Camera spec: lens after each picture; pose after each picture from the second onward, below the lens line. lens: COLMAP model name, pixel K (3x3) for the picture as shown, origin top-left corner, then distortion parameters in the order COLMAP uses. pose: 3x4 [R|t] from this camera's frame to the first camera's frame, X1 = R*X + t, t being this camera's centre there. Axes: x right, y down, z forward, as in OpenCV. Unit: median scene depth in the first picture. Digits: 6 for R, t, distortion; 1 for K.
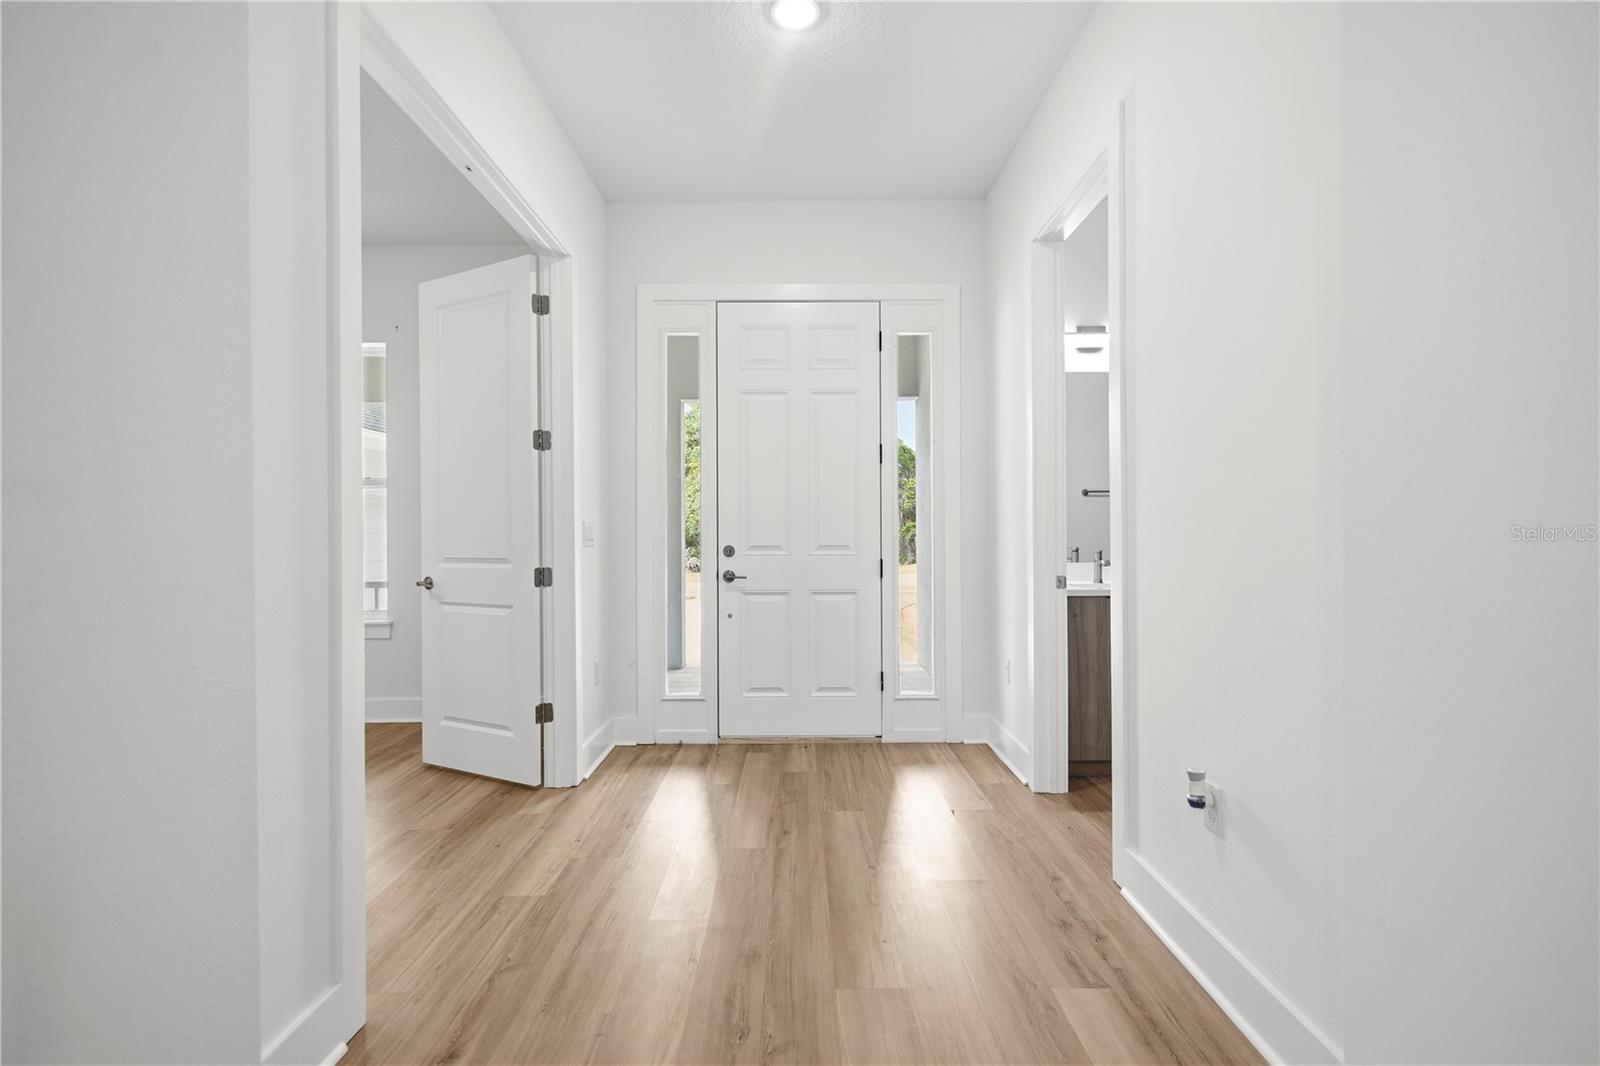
lens RADIAL K [[726.1, 0, 800.0], [0, 726.1, 533.0], [0, 0, 1]] dist [-0.002549, -0.000472]
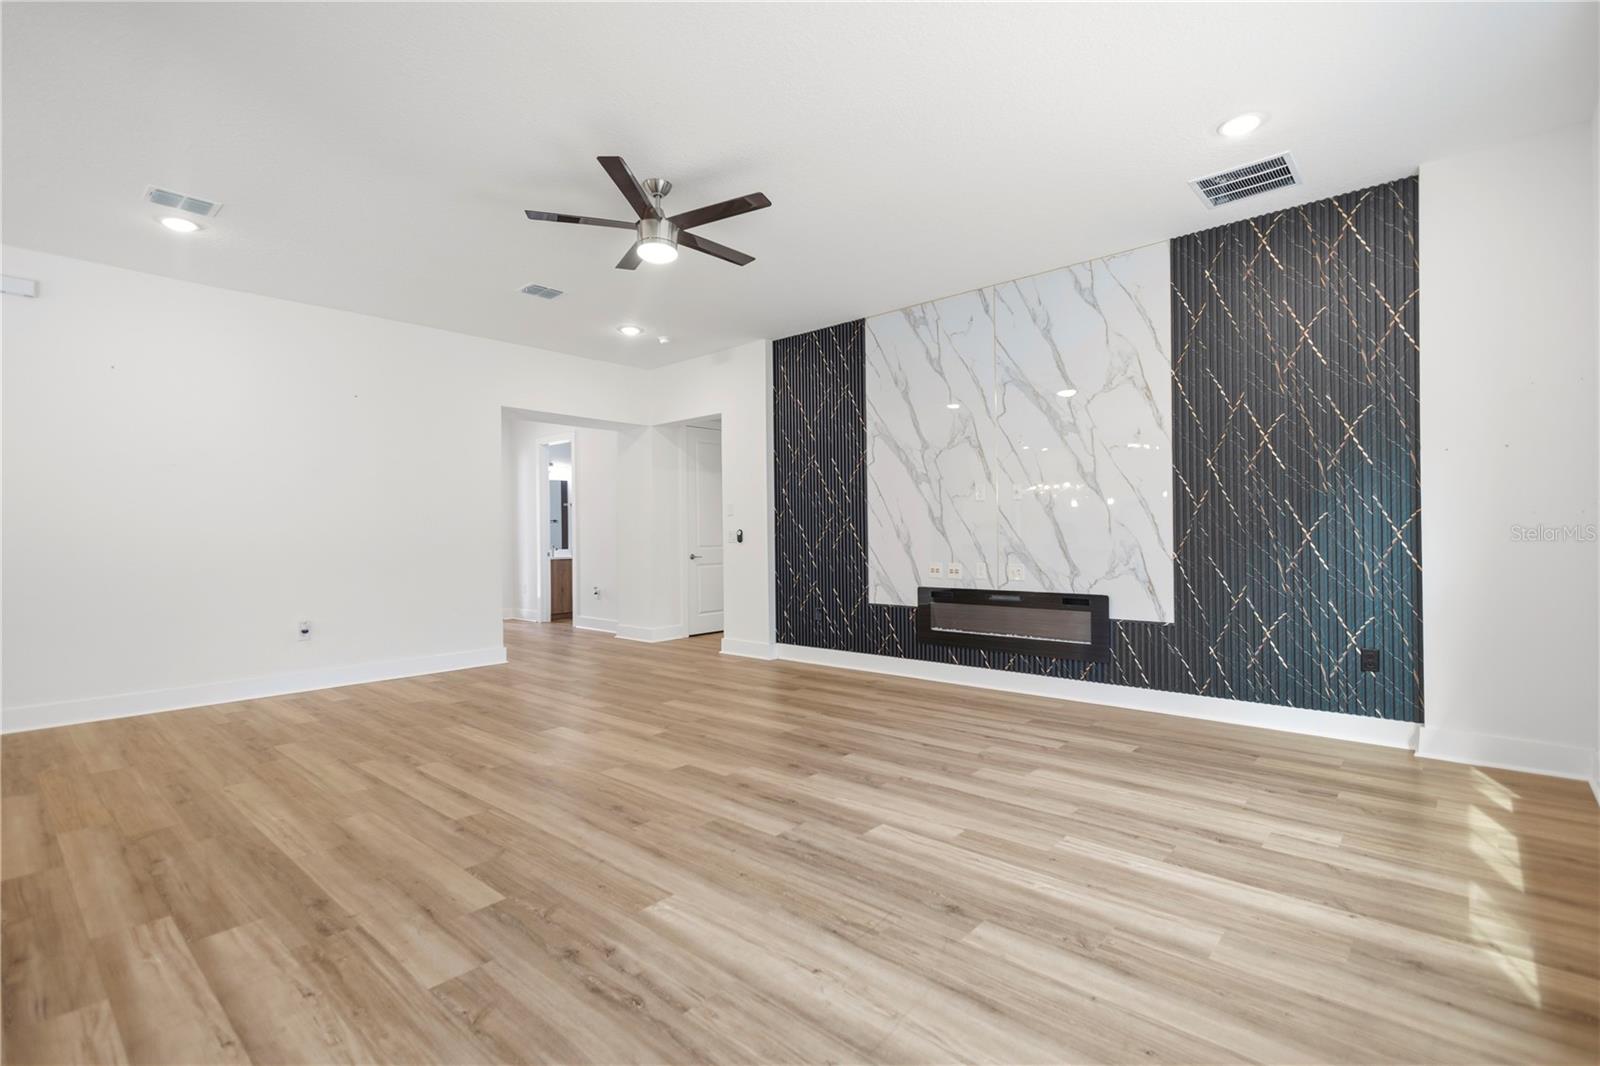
lens RADIAL K [[746.3, 0, 800.5], [0, 746.3, 536.1], [0, 0, 1]] dist [0.007547, -0.000044]
pose [[0.668026, -0.002115, 0.744135, -1.322538], [0.007960, 0.999959, -0.004303, 0.011598], [-0.744096, 0.008798, 0.668015, -1.982046]]
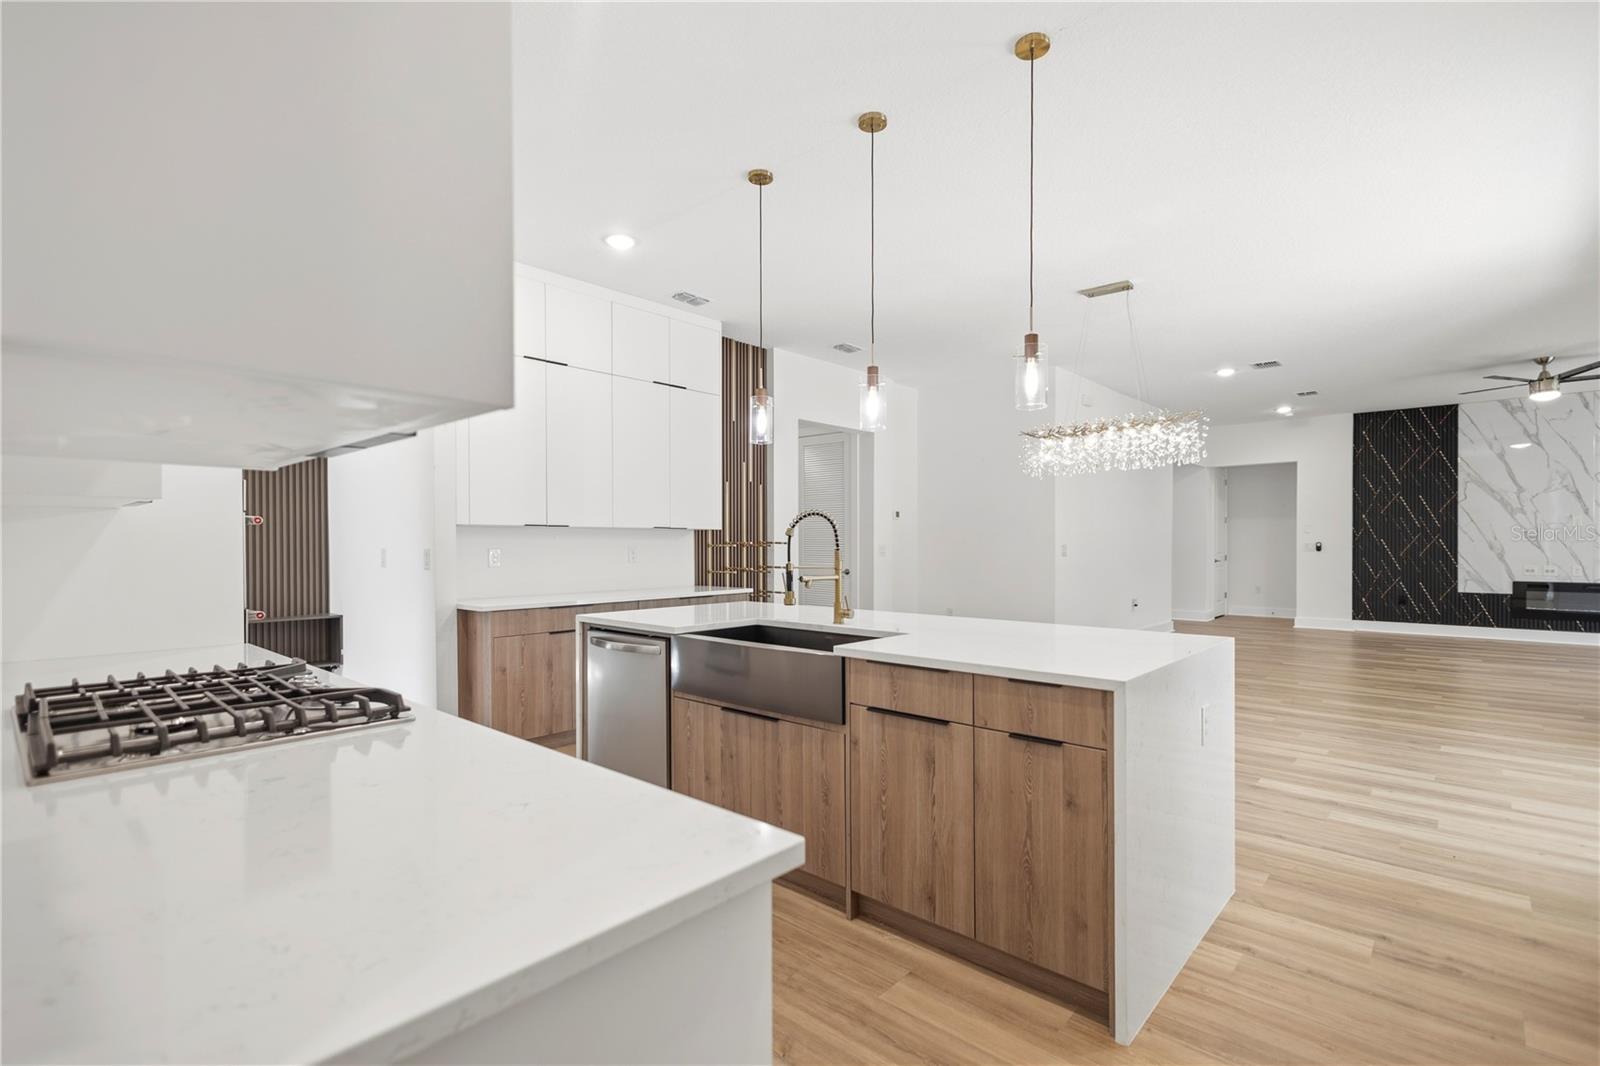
lens RADIAL K [[739.4, 0, 795.1], [0, 739.4, 547.3], [0, 0, 1]] dist [0.001050, -0.000679]
pose [[0.676215, -0.000136, 0.736704, -3.759003], [-0.001672, 0.999997, 0.001719, 0.000950], [-0.736702, -0.002394, 0.676213, -0.821653]]
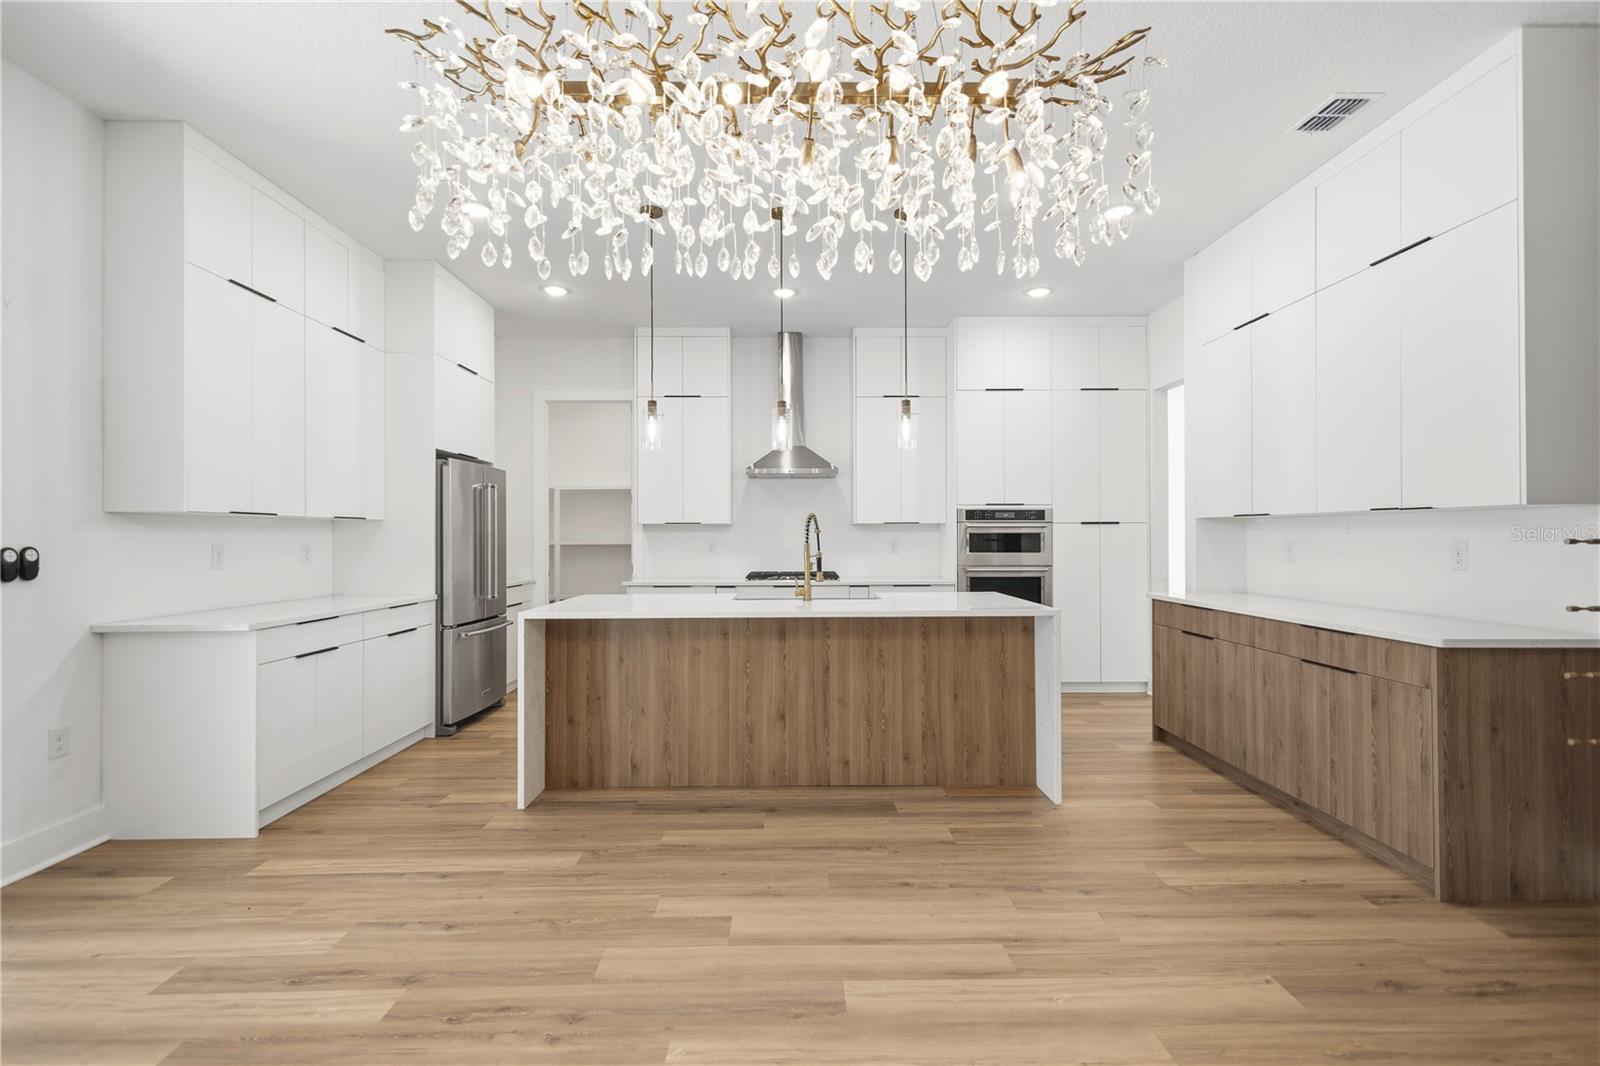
lens RADIAL K [[735.7, 0, 798.0], [0, 735.7, 527.9], [0, 0, 1]] dist [0.004549, 0.000014]
pose [[0.011526, -0.005161, -0.999920, -1.742659], [0.003231, 0.999982, -0.005124, -0.012058], [0.999928, -0.003172, 0.011542, -0.231569]]
